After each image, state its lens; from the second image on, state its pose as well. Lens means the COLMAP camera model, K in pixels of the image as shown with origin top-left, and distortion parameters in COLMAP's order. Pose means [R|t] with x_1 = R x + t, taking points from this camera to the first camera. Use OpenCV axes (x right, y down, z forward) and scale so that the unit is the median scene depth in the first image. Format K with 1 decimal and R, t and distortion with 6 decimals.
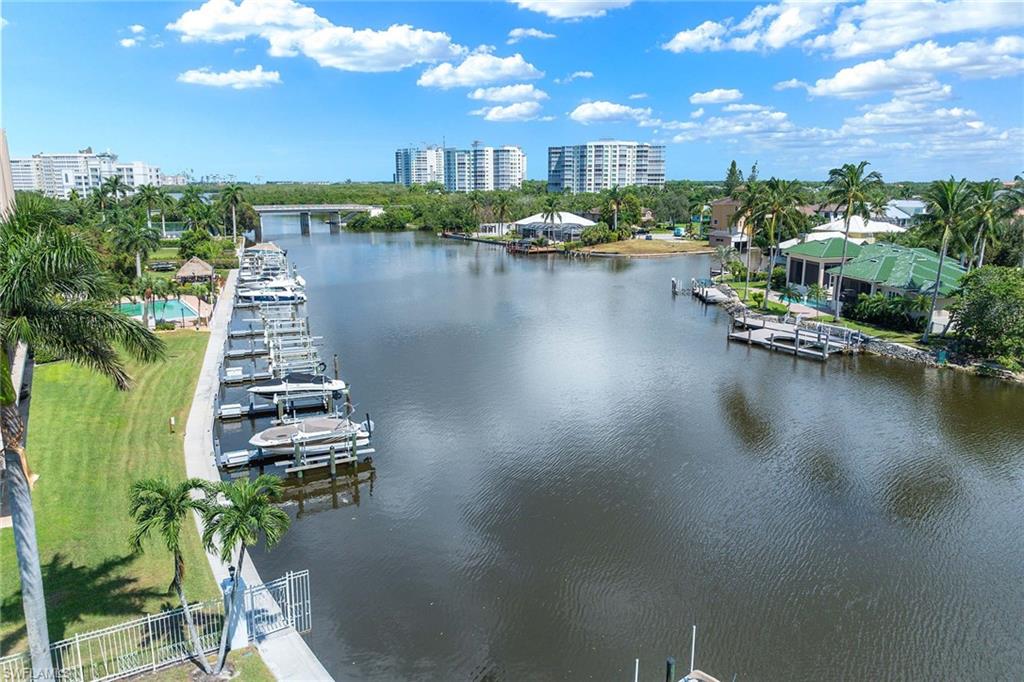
lens RADIAL K [[721.7, 0, 513.0], [0, 721.7, 336.1], [0, 0, 1]] dist [-0.027310, 0.015053]
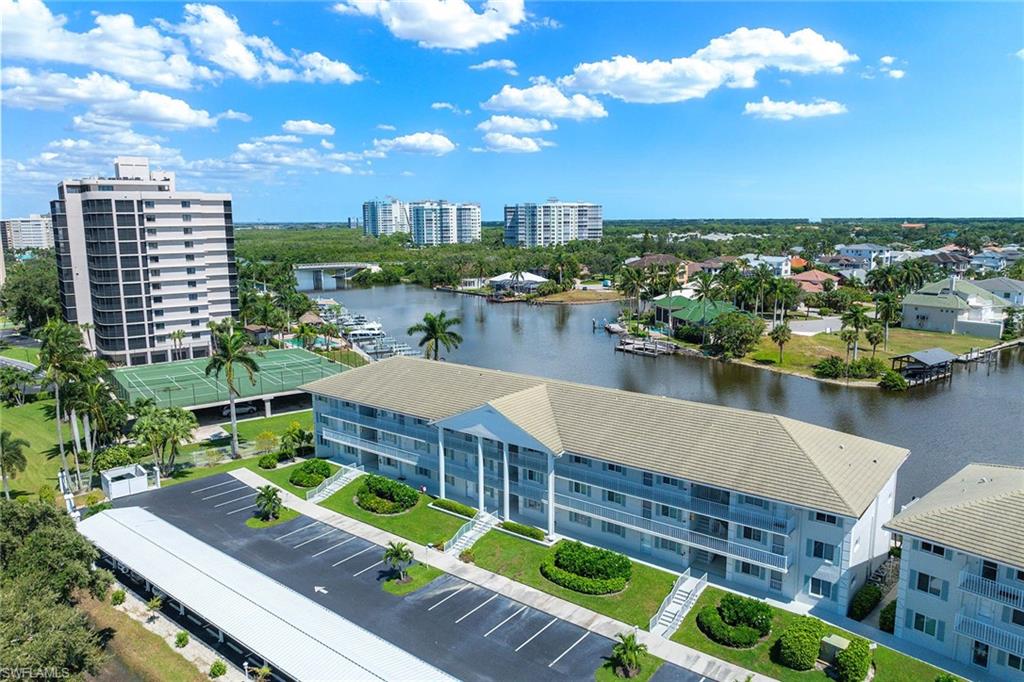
lens RADIAL K [[721.7, 0, 512.4], [0, 721.7, 343.8], [0, 0, 1]] dist [-0.027310, 0.015053]
pose [[0.997518, -0.021333, 0.067100, -0.045388], [0.024072, 0.998899, -0.040275, 0.022654], [-0.066167, 0.041790, 0.996933, -0.361063]]
